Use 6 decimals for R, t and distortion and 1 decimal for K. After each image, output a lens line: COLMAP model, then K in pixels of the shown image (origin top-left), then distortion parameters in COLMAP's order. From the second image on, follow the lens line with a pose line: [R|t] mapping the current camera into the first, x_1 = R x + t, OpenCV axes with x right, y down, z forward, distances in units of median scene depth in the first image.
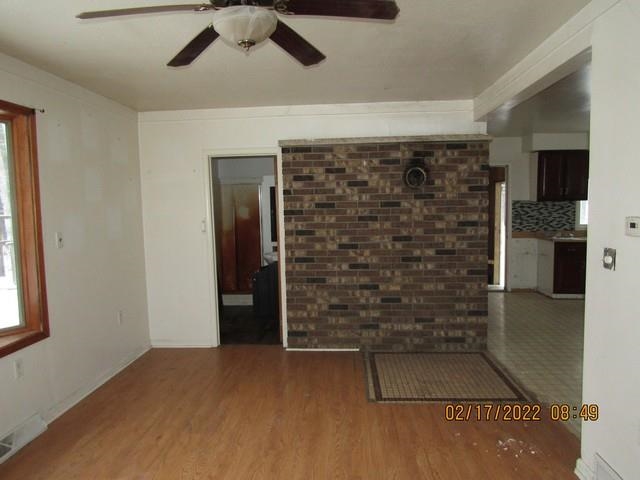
lens RADIAL K [[459.7, 0, 320.6], [0, 459.7, 235.7], [0, 0, 1]] dist [-0.001859, -0.004731]
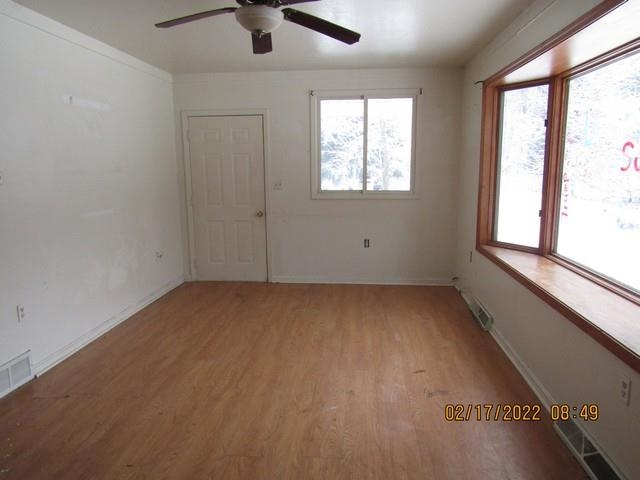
lens RADIAL K [[459.7, 0, 319.9], [0, 459.7, 239.8], [0, 0, 1]] dist [-0.001859, -0.004731]
pose [[-0.999218, 0.019567, 0.034368, -0.265375], [0.027027, 0.972286, 0.232227, -0.097739], [-0.028872, 0.232974, -0.972054, 1.751222]]
